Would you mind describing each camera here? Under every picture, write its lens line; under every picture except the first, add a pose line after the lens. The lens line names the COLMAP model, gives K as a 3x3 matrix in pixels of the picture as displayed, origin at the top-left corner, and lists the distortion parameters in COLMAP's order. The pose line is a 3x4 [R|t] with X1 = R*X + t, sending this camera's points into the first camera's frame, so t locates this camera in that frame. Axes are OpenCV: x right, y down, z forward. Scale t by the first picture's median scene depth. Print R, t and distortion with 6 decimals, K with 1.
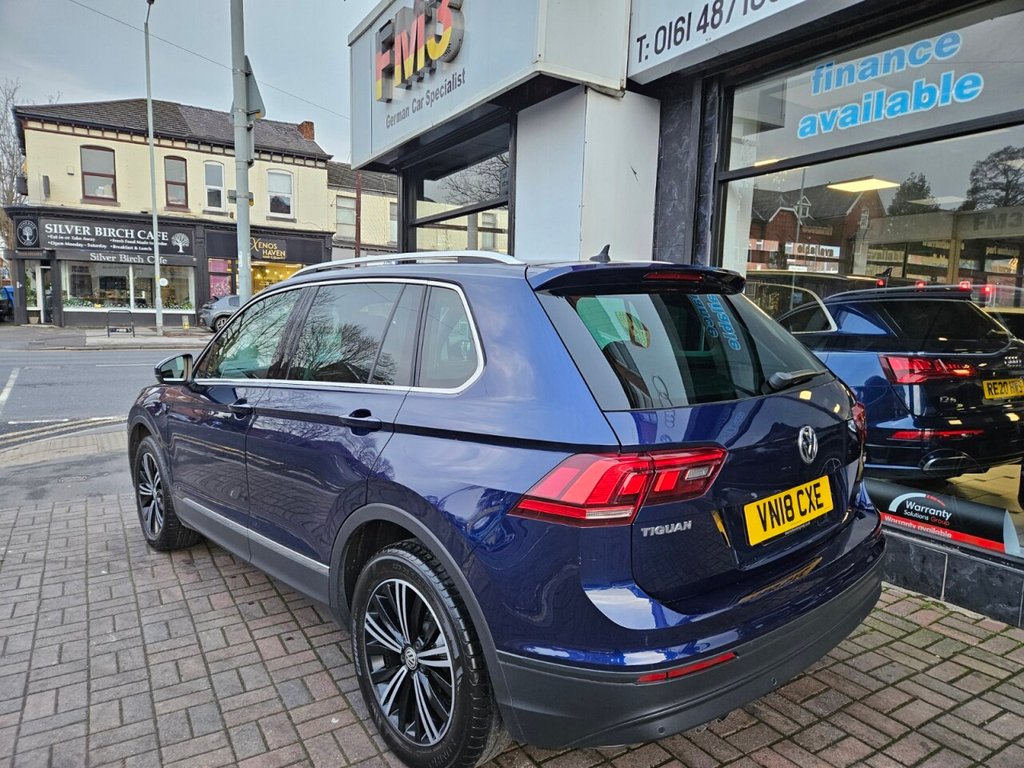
lens RADIAL K [[682.0, 0, 510.4], [0, 682.0, 390.4], [0, 0, 1]] dist [0.074072, -0.058853]
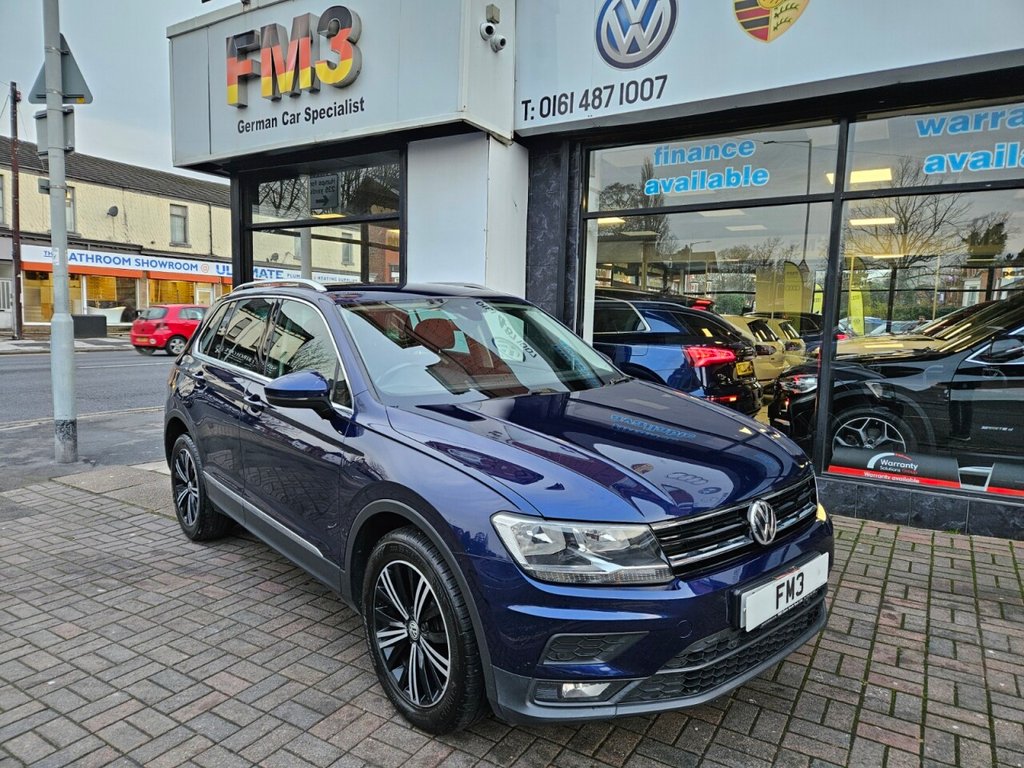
lens RADIAL K [[673.8, 0, 521.4], [0, 673.8, 384.7], [0, 0, 1]] dist [0.069752, -0.052187]
pose [[0.888578, -0.046369, 0.456376, -0.473076], [0.050921, 0.998700, 0.002326, 0.005876], [-0.455891, 0.021173, 0.889784, -0.106714]]
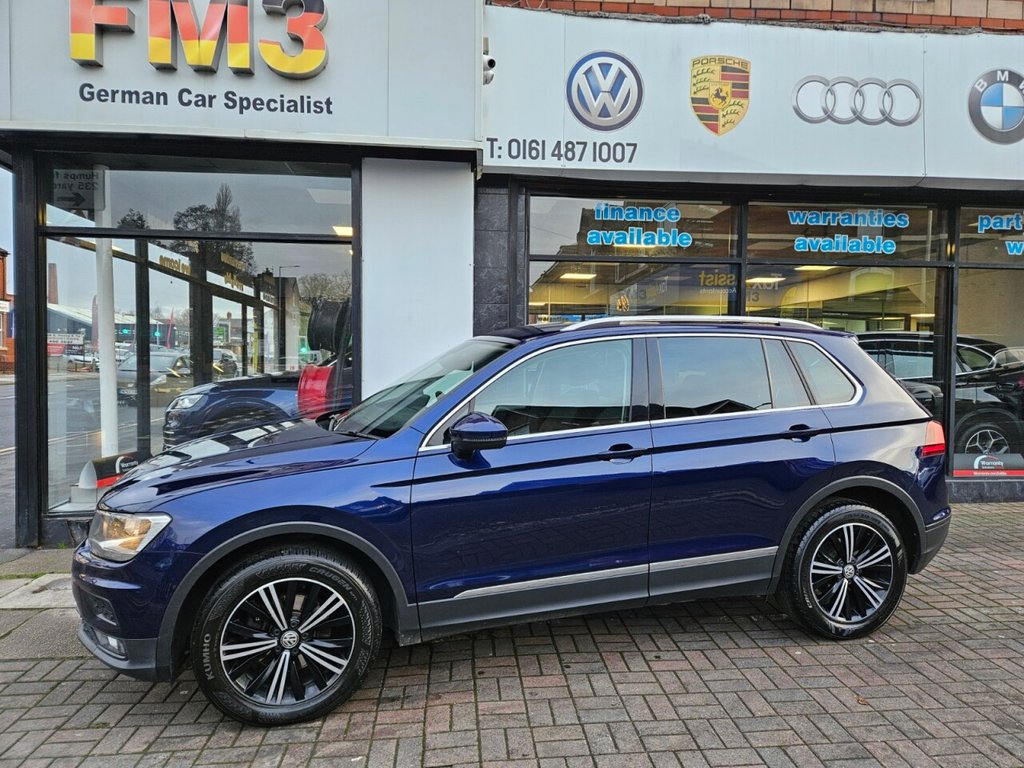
lens RADIAL K [[669.3, 0, 528.7], [0, 669.3, 385.8], [0, 0, 1]] dist [0.070880, -0.054241]
pose [[0.428360, -0.050996, 0.902168, -1.043724], [0.107461, 0.994196, 0.005174, -0.073833], [-0.897196, 0.094732, 0.431354, 0.523972]]
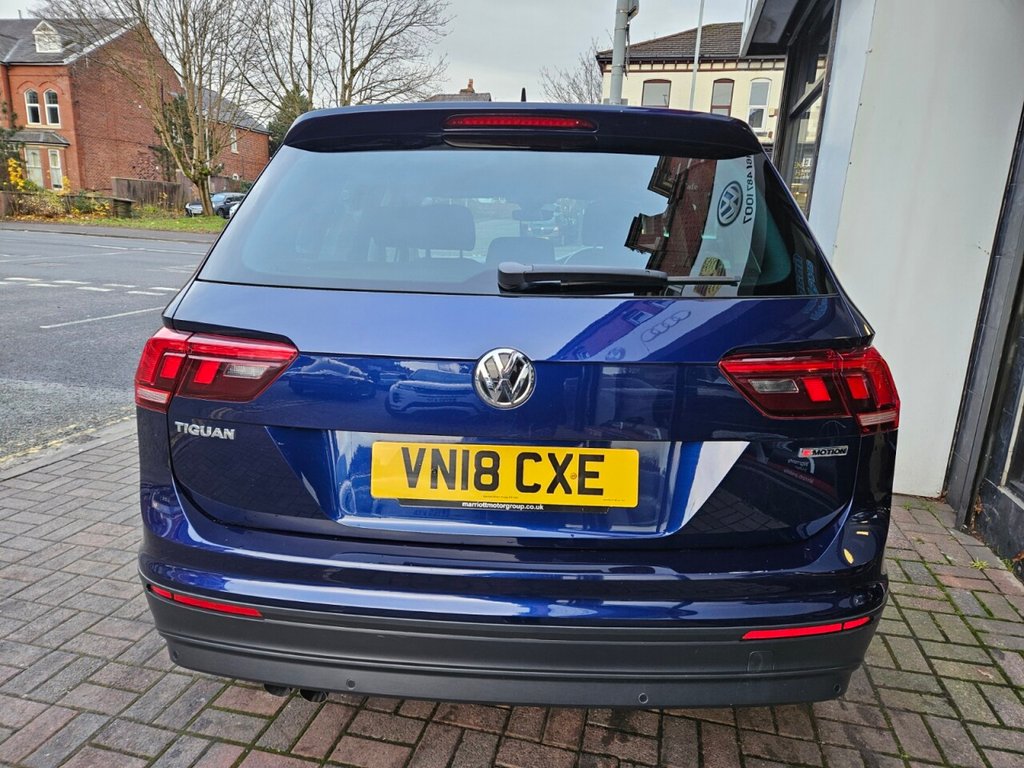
lens RADIAL K [[684.9, 0, 516.1], [0, 684.9, 387.5], [0, 0, 1]] dist [0.068902, -0.053598]
pose [[0.714241, 0.175445, -0.677554, 0.449934], [-0.110775, 0.984207, 0.138075, 0.000186], [0.691078, -0.023563, 0.722396, 0.293679]]
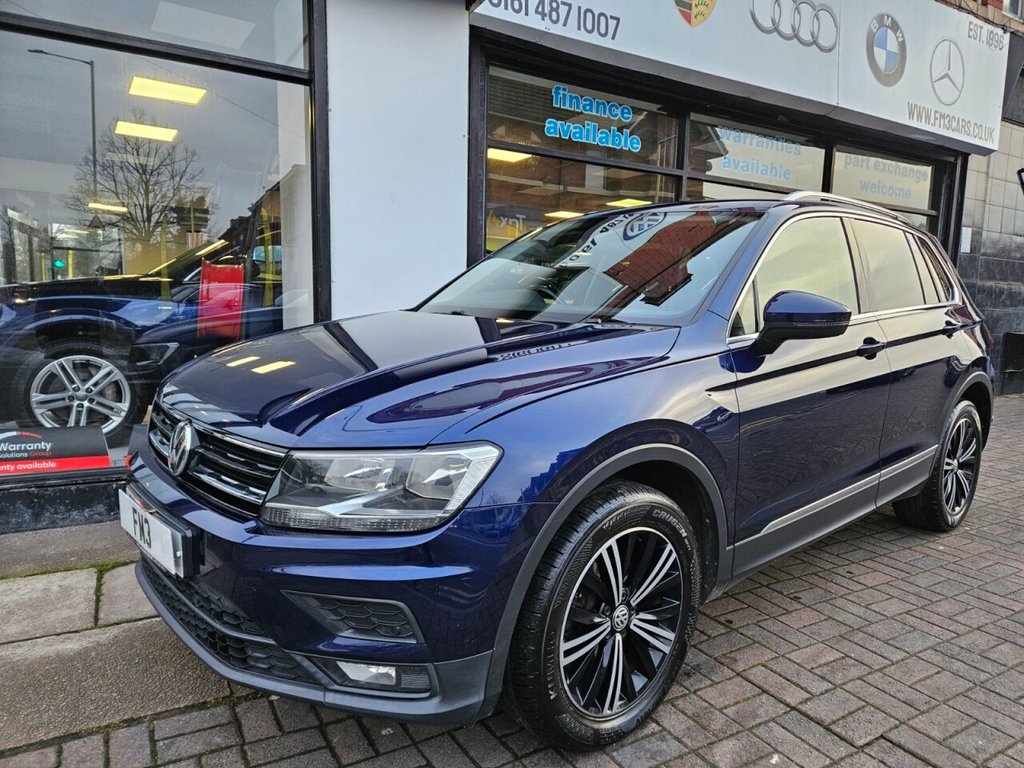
lens RADIAL K [[669.3, 0, 524.2], [0, 669.3, 395.3], [0, 0, 1]] dist [0.069089, -0.052634]
pose [[0.009399, -0.145927, 0.989251, -0.975554], [0.095022, 0.984948, 0.144389, -0.063977], [-0.995431, 0.092644, 0.023123, 1.099432]]
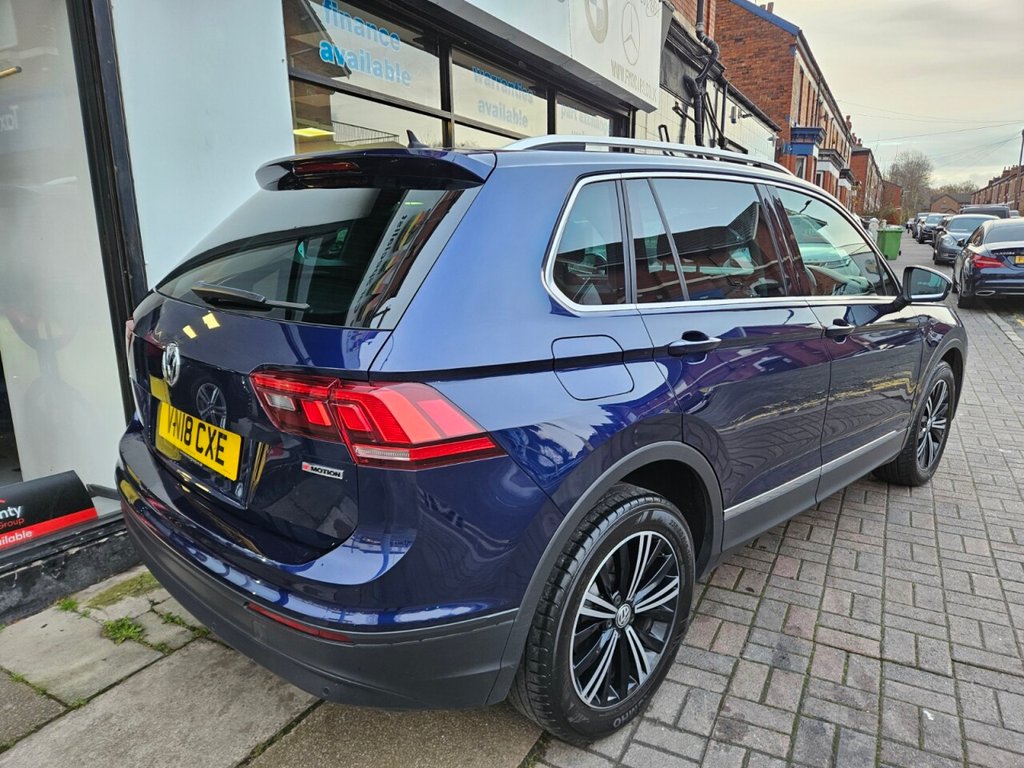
lens RADIAL K [[671.2, 0, 517.7], [0, 671.2, 393.2], [0, 0, 1]] dist [0.068336, -0.053784]
pose [[-0.503172, -0.204927, 0.839537, -0.786947], [0.100094, 0.951119, 0.292154, -0.150389], [-0.858370, 0.231036, -0.458064, 1.403562]]
